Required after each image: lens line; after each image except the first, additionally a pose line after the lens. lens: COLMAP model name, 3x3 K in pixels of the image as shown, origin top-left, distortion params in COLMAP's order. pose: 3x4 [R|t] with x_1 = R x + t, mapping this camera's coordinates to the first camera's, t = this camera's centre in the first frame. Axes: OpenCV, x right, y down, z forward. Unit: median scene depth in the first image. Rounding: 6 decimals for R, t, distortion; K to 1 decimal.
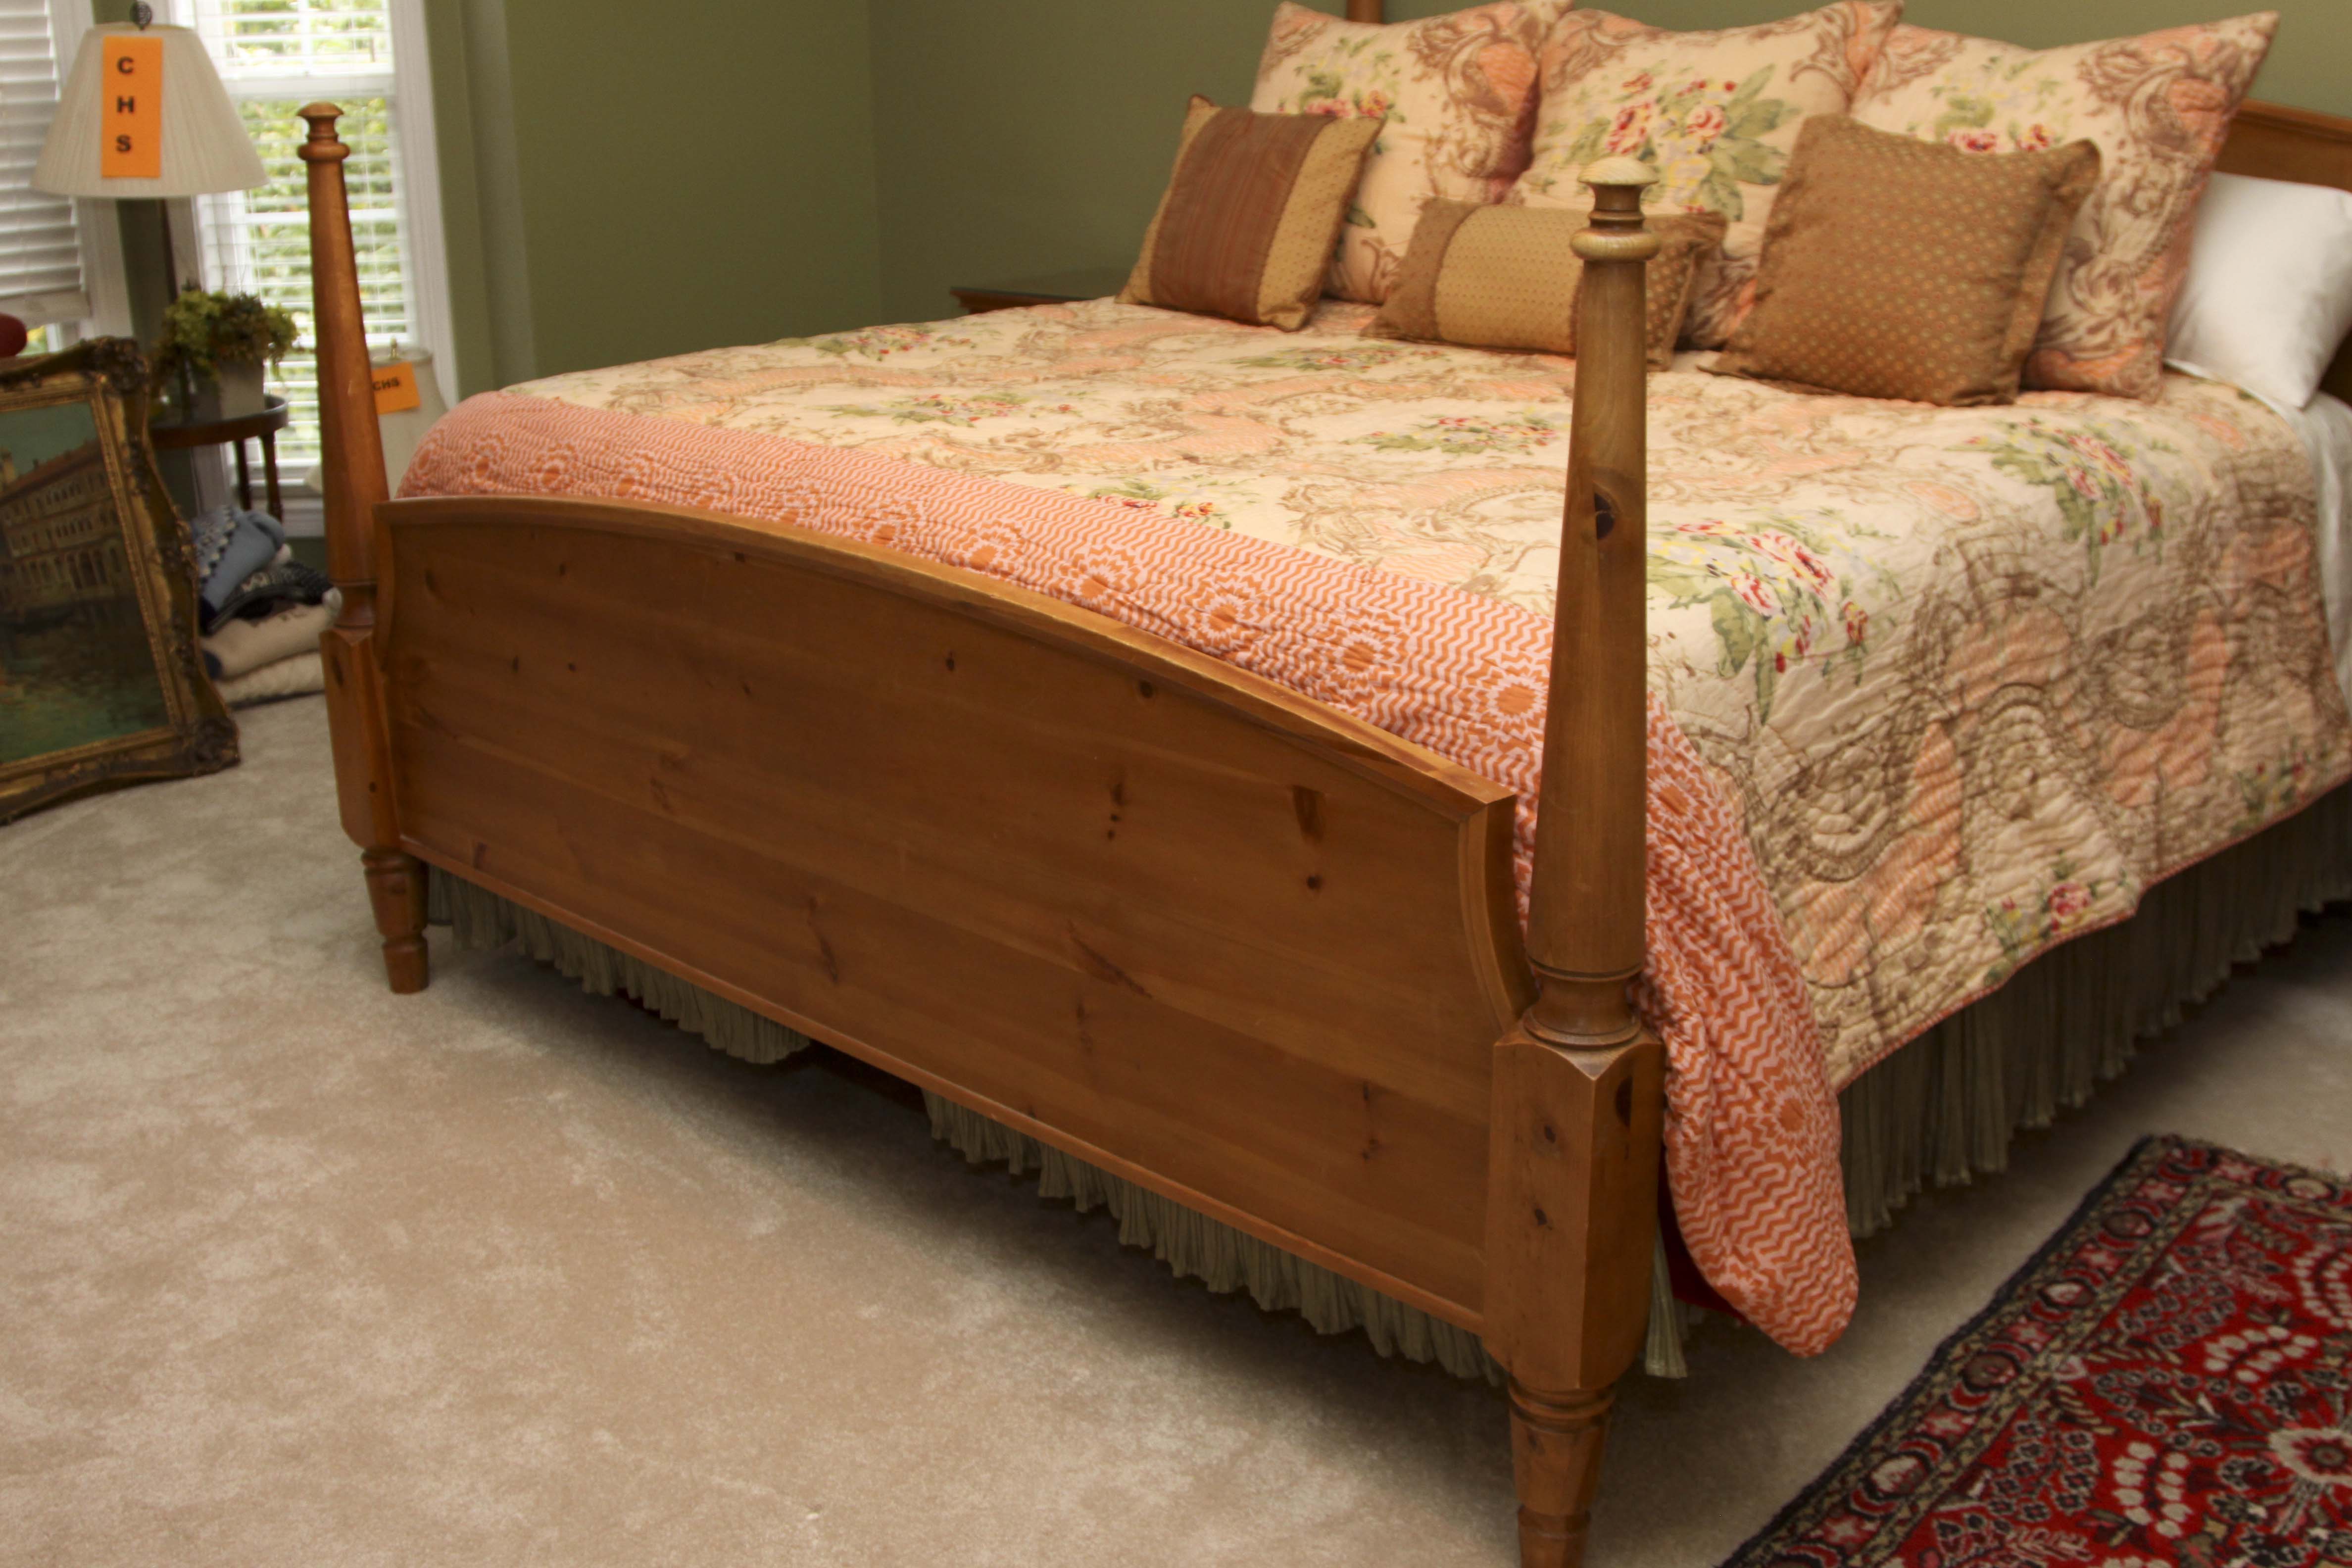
lens RADIAL K [[2517.7, 0, 1221.3], [0, 2517.7, 774.0], [0, 0, 1]] dist [-0.108092, 0.000000]
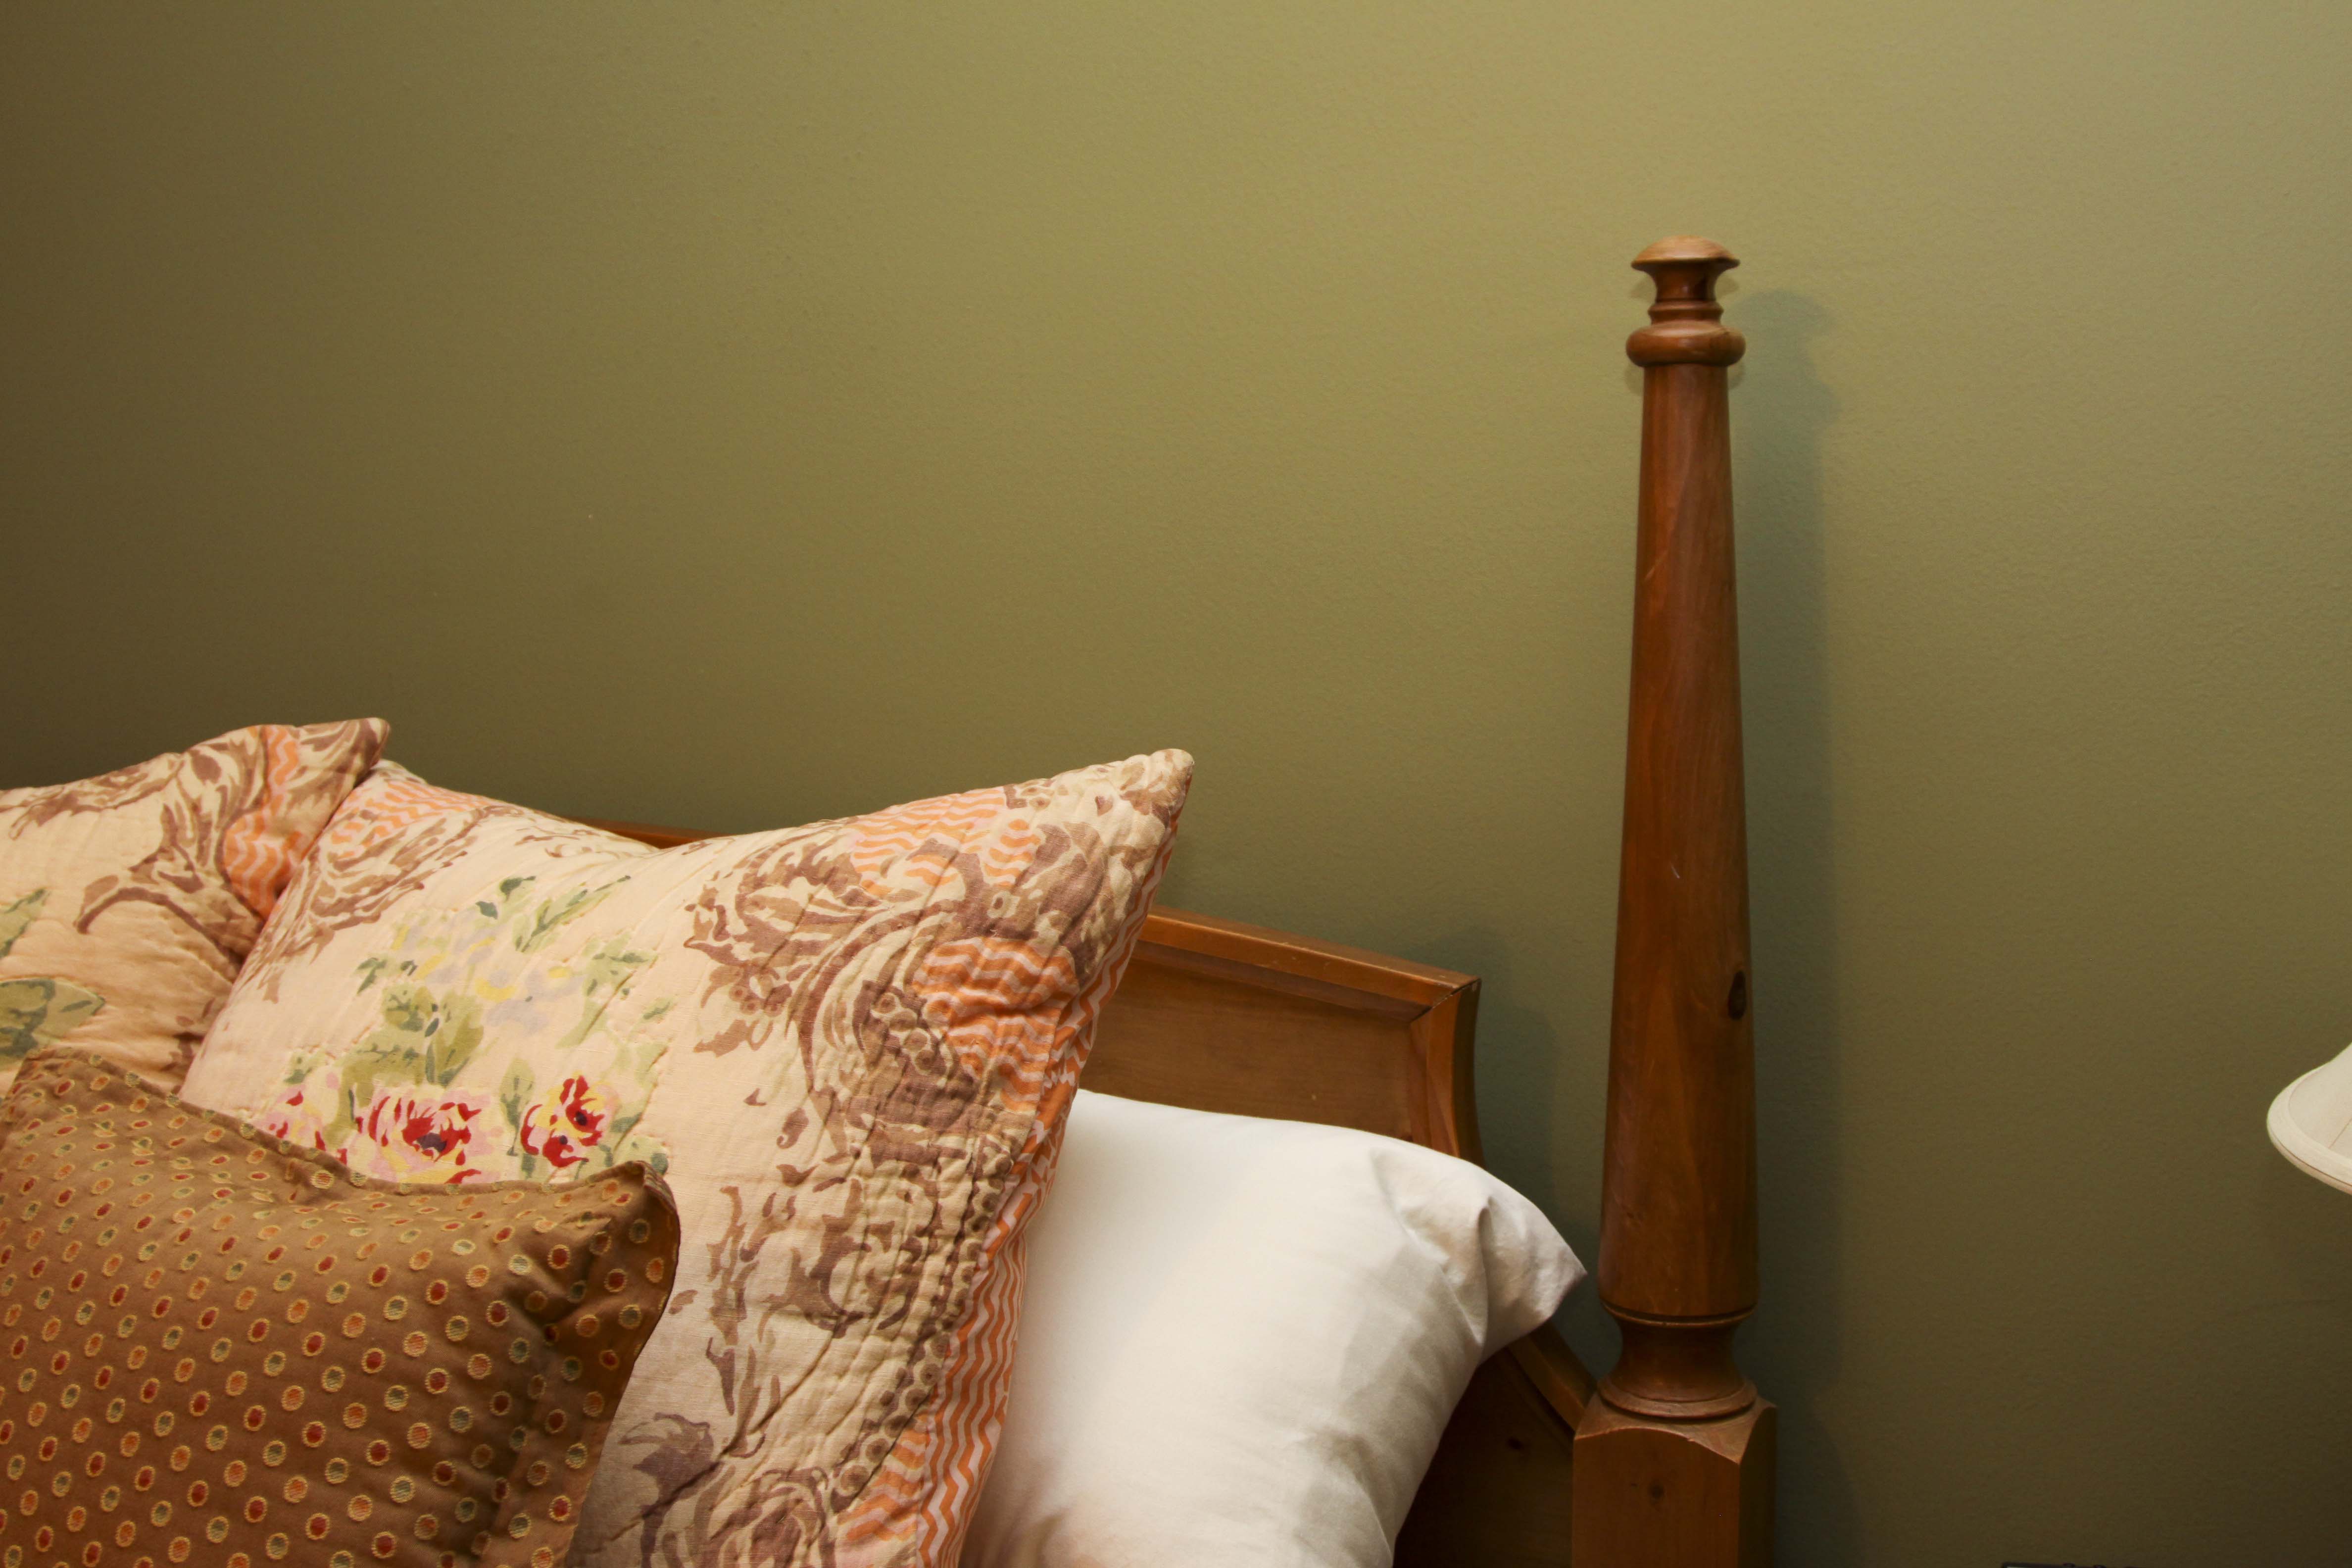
lens RADIAL K [[2517.7, 0, 1198.4], [0, 2517.7, 768.1], [0, 0, 1]] dist [-0.108092, 0.000000]
pose [[0.949084, -0.022938, 0.314188, 0.397936], [0.092421, 0.973733, -0.208092, -0.291516], [-0.301162, 0.226534, 0.926274, 0.804123]]
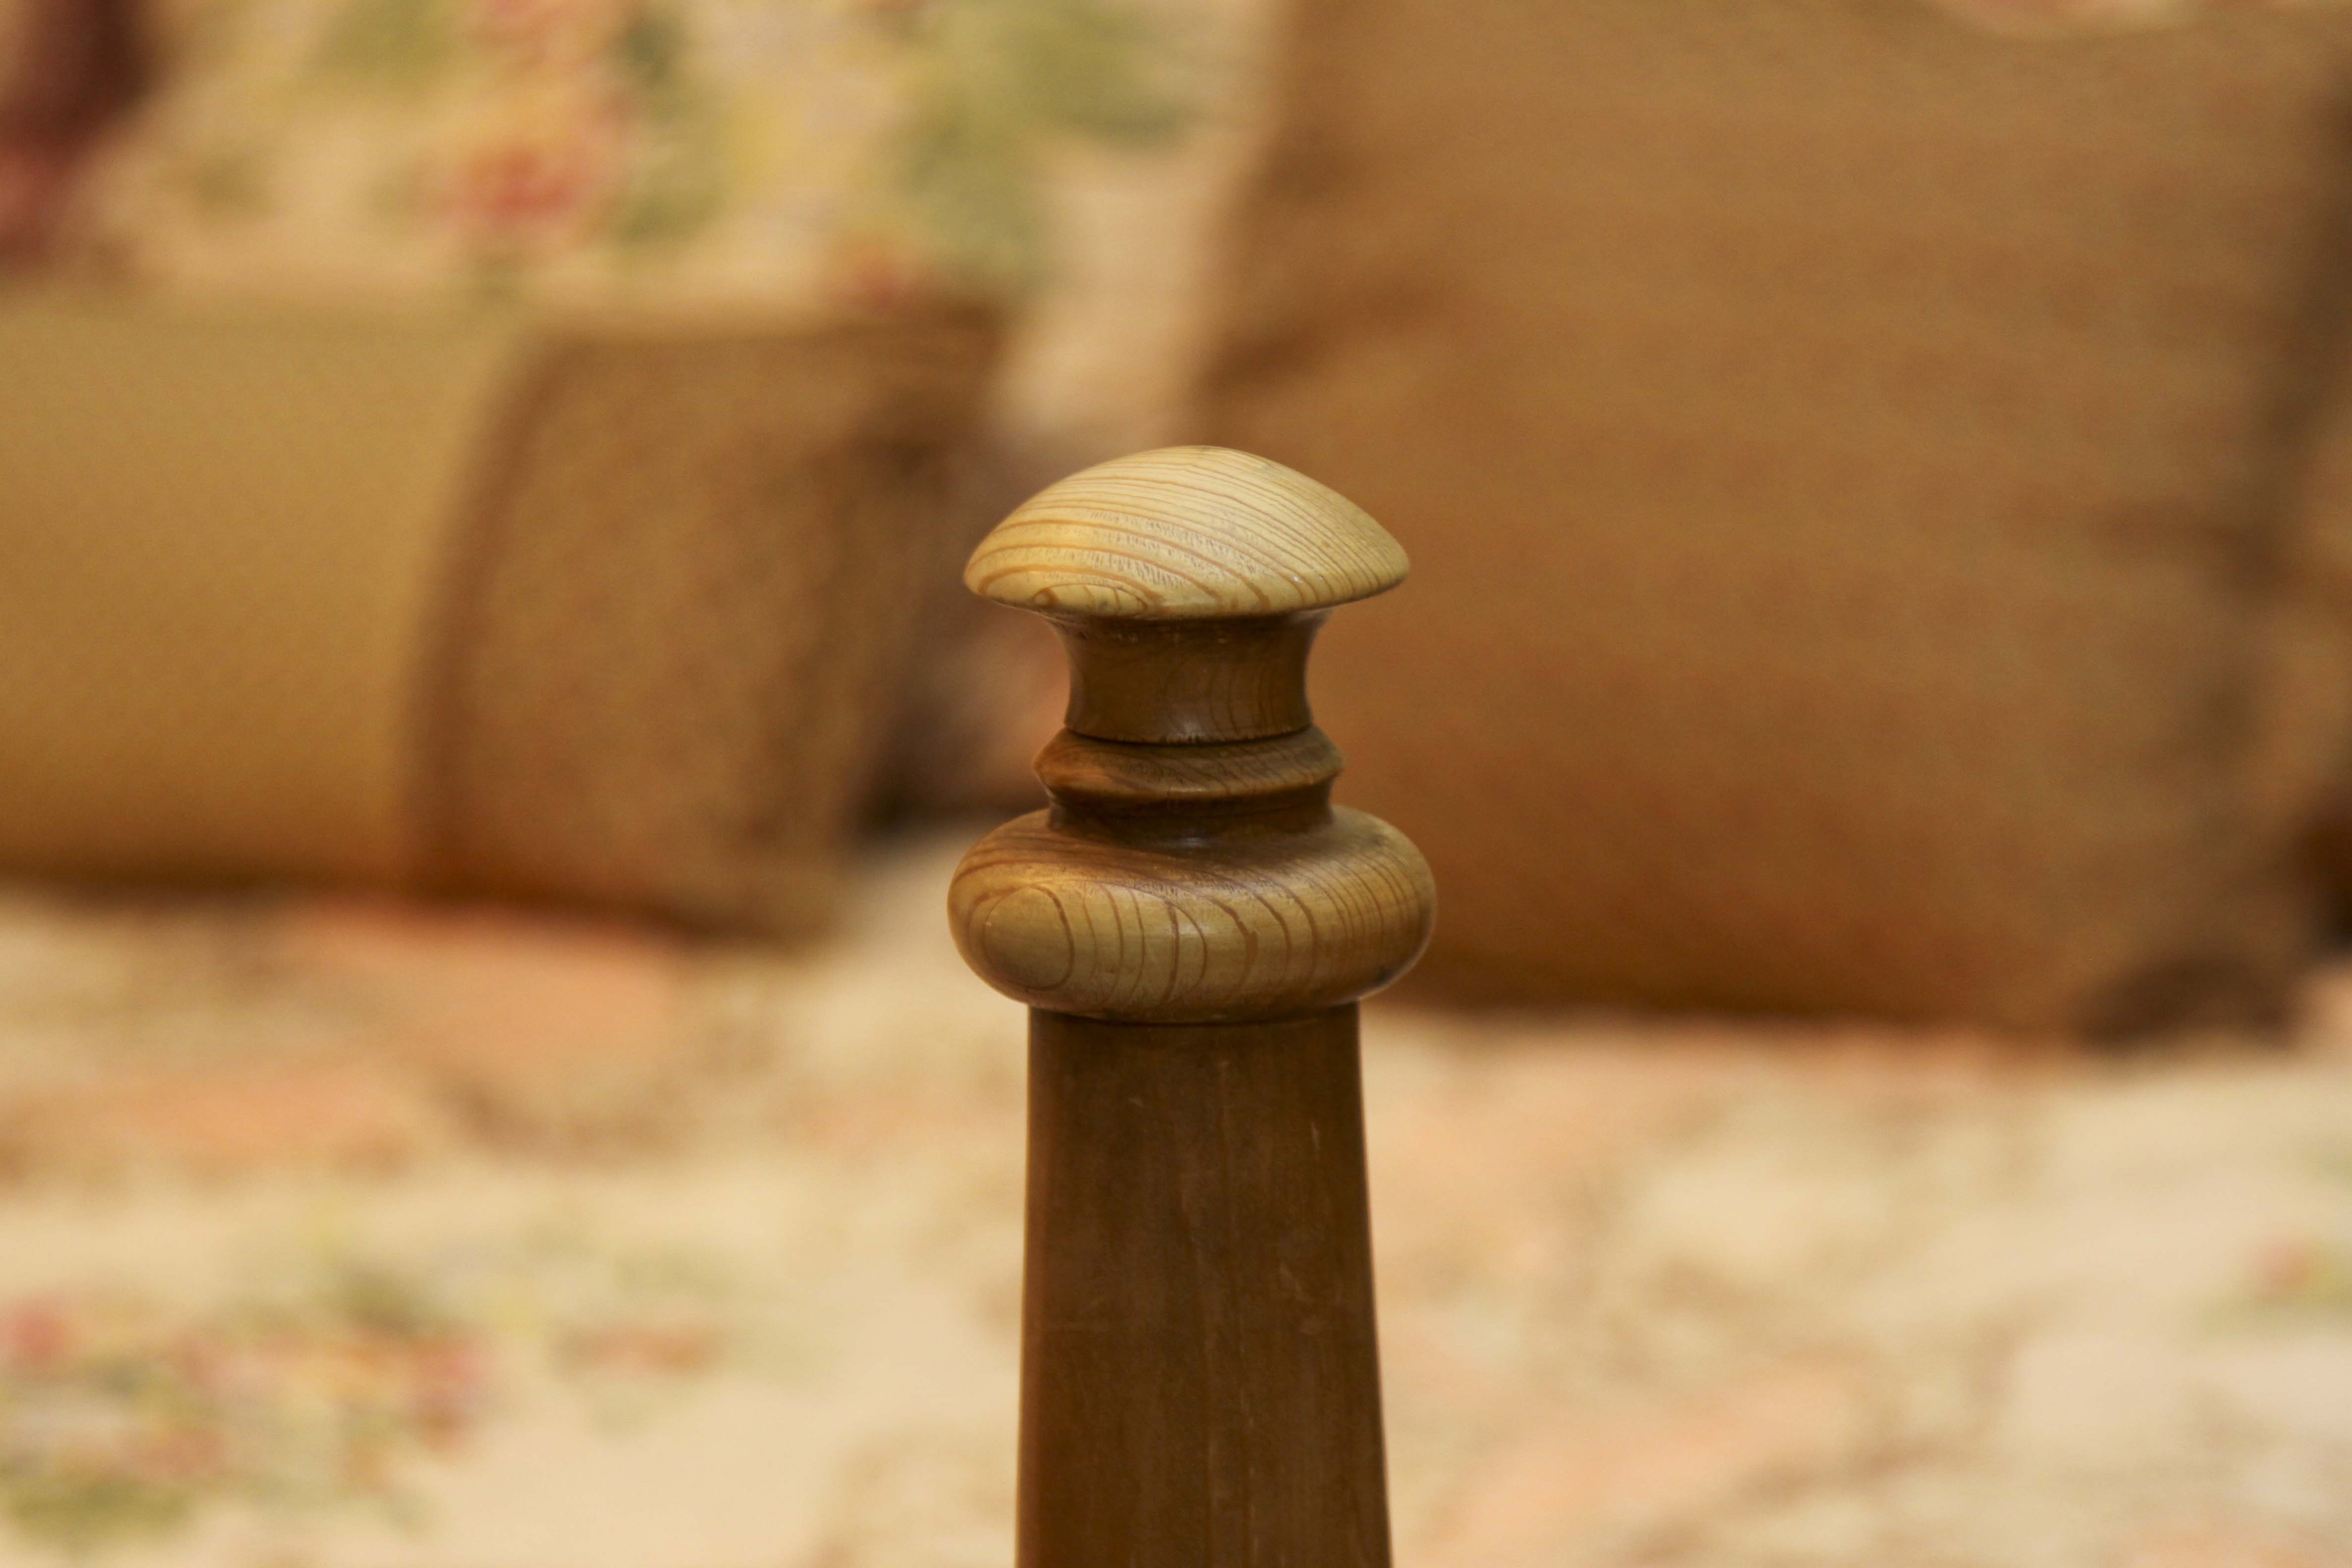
lens RADIAL K [[8505.8, 0, 1179.2], [0, 8505.8, 786.0], [0, 0, 1]] dist [0.549338, 0.000000]
pose [[0.961555, -0.068027, 0.266055, -0.010208], [0.101890, 0.988055, -0.115610, -0.109612], [-0.255012, 0.138273, 0.957000, 0.284968]]
